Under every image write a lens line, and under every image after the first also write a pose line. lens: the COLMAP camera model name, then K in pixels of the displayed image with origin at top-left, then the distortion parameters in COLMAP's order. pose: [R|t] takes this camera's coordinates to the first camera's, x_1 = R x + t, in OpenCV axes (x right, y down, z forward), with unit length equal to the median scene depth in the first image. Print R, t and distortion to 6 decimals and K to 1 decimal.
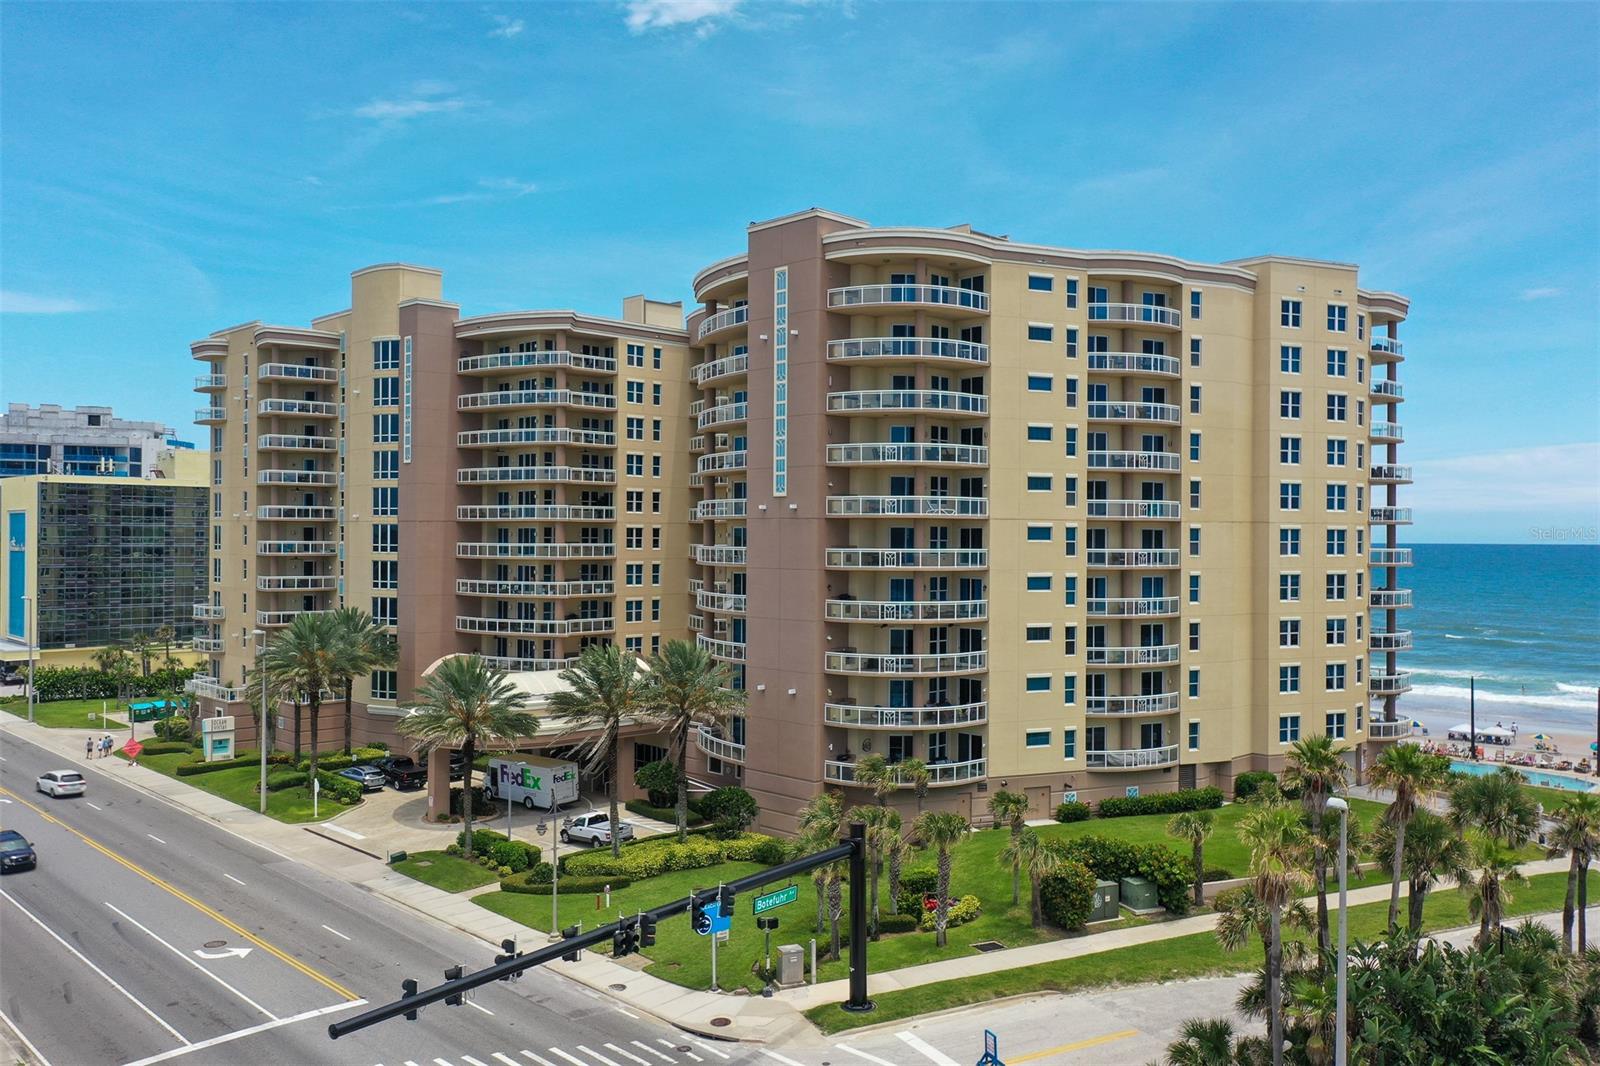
lens RADIAL K [[1275.0, 0, 799.6], [0, 1275.0, 533.9], [0, 0, 1]] dist [0.006922, 0.003650]
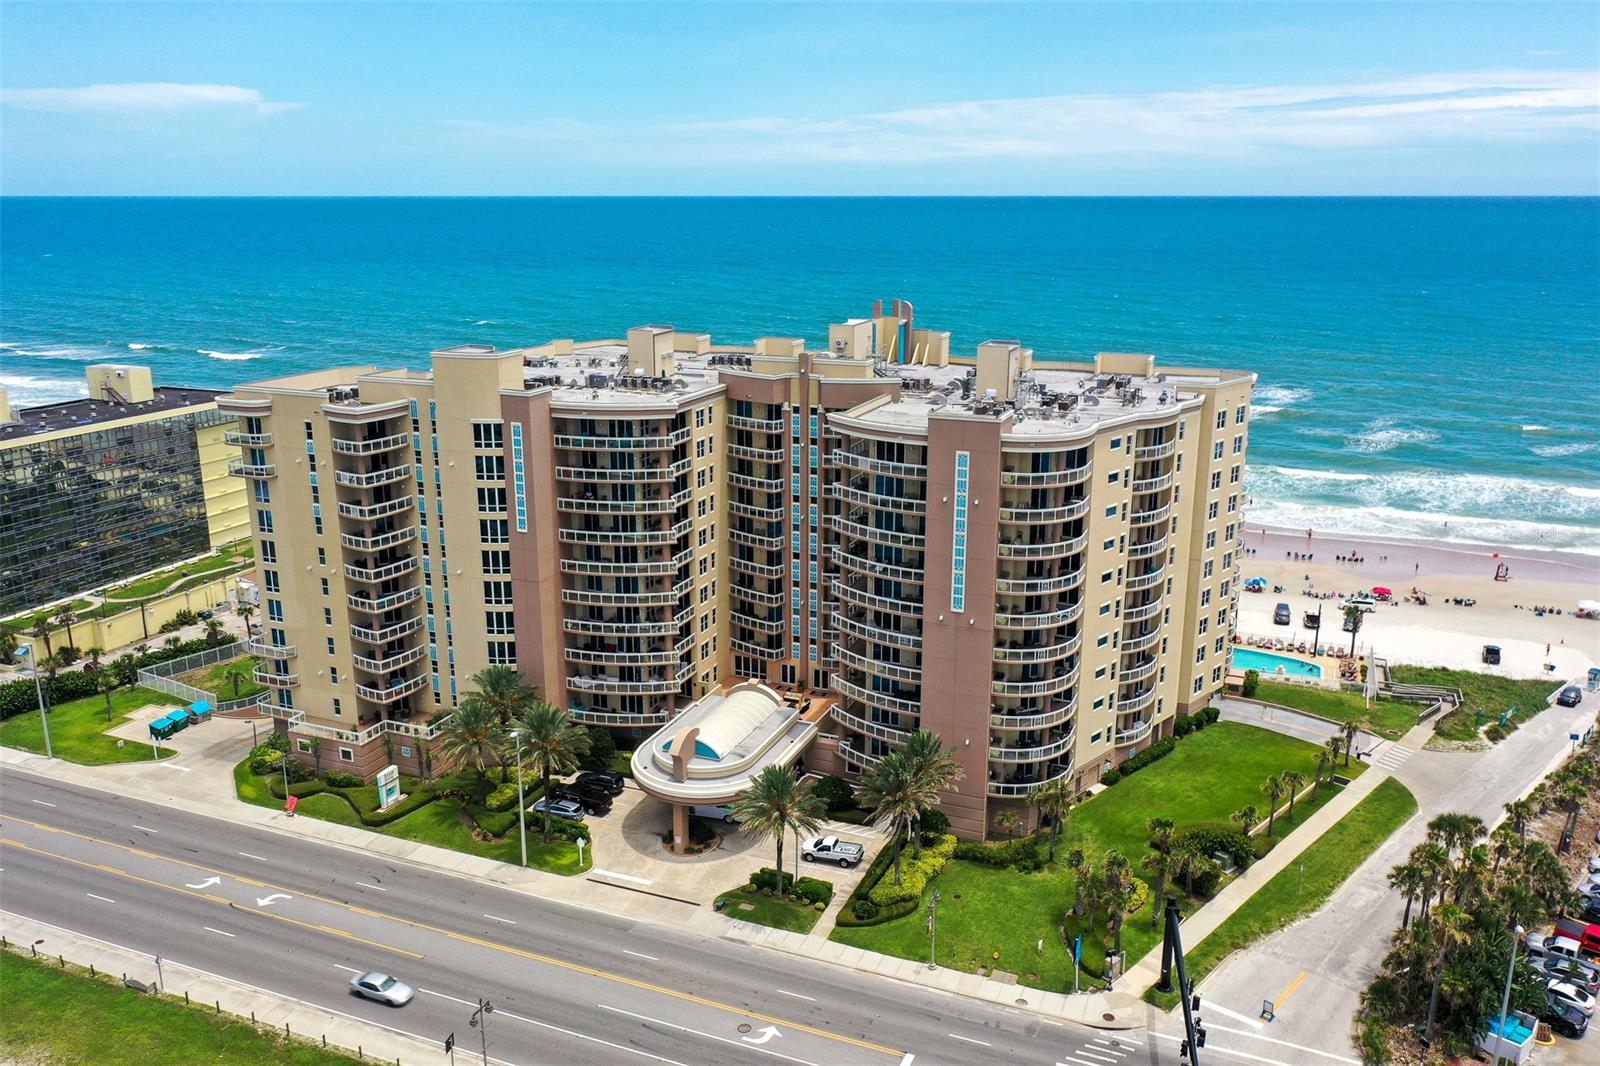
lens RADIAL K [[1275.0, 0, 799.0], [0, 1275.0, 533.1], [0, 0, 1]] dist [0.006922, 0.003650]
pose [[0.920173, -0.107962, 0.376332, -0.651457], [0.005652, 0.964790, 0.262959, -0.453111], [-0.391471, -0.239841, 0.888384, -0.146817]]
